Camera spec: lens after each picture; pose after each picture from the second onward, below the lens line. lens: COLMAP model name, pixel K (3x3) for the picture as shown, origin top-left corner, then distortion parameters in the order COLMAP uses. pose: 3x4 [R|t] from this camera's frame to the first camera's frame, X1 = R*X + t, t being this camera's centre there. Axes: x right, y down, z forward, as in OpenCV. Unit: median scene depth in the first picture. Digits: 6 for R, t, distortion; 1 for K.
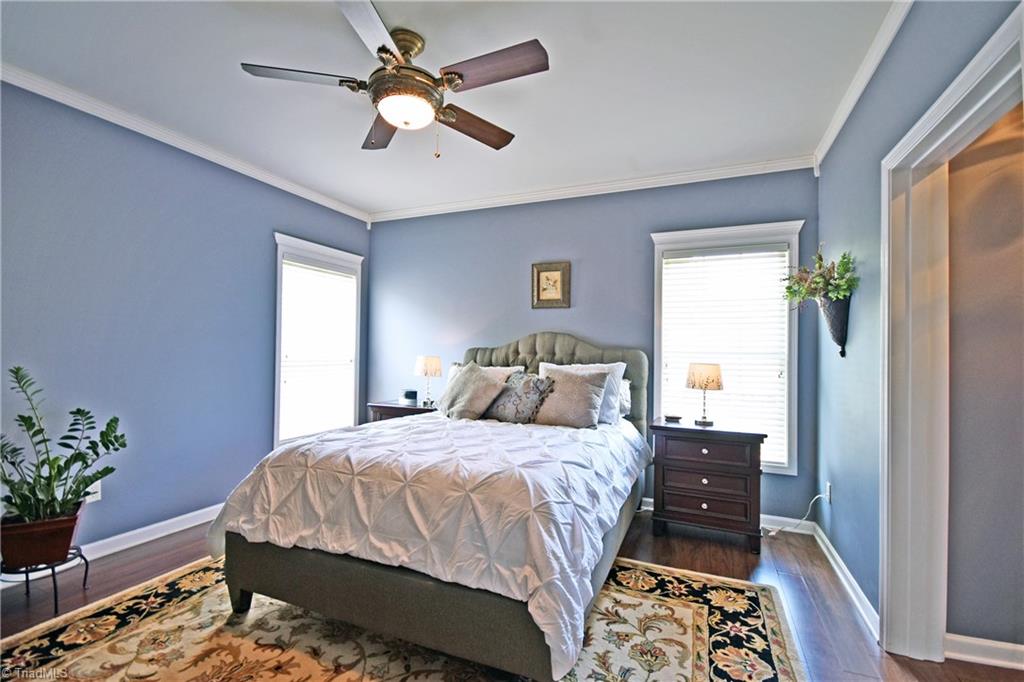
lens RADIAL K [[448.4, 0, 513.6], [0, 448.4, 347.4], [0, 0, 1]] dist [-0.001287, -0.000586]
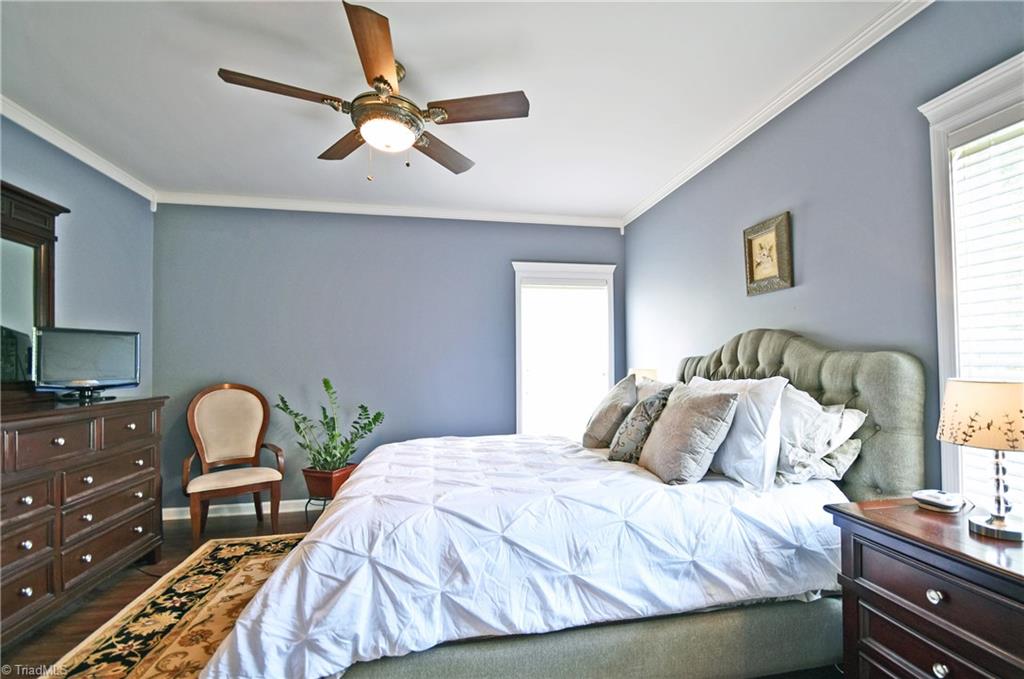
lens RADIAL K [[459.2, 0, 526.8], [0, 459.2, 353.8], [0, 0, 1]] dist [0.000345, -0.000066]
pose [[0.565537, -0.037283, -0.823880, 0.451098], [0.025174, 0.999293, -0.027941, 0.011270], [0.824339, -0.004939, 0.566076, 0.369043]]
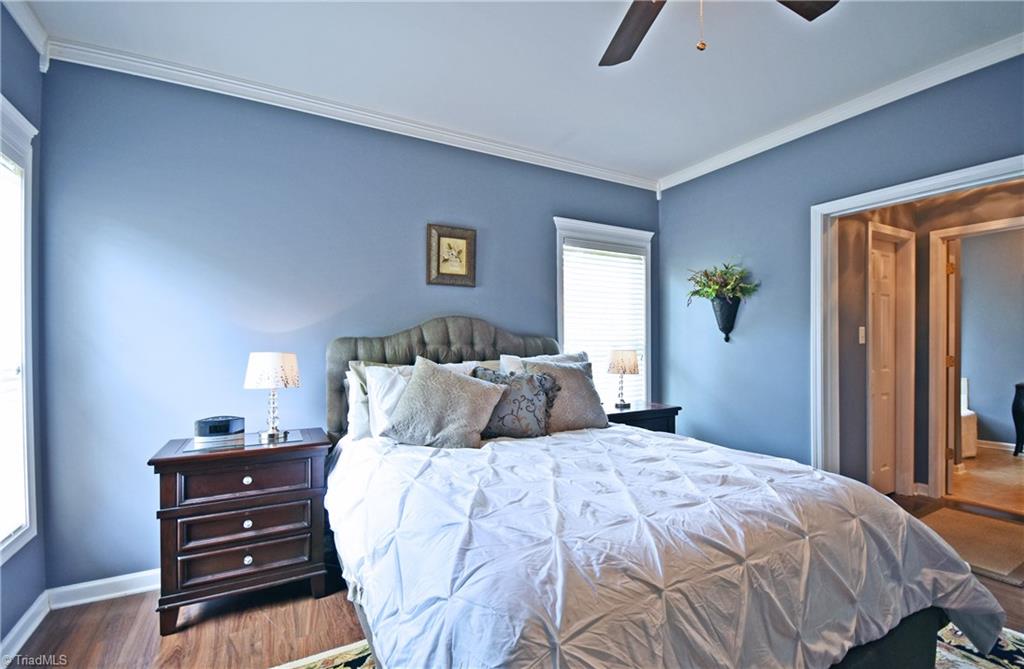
lens RADIAL K [[456.0, 0, 513.7], [0, 456.0, 345.2], [0, 0, 1]] dist [-0.009488, -0.000288]
pose [[0.611557, -0.018503, 0.790984, -0.509674], [0.005593, 0.999803, 0.019064, 0.001395], [-0.791181, -0.007235, 0.611539, 0.461778]]
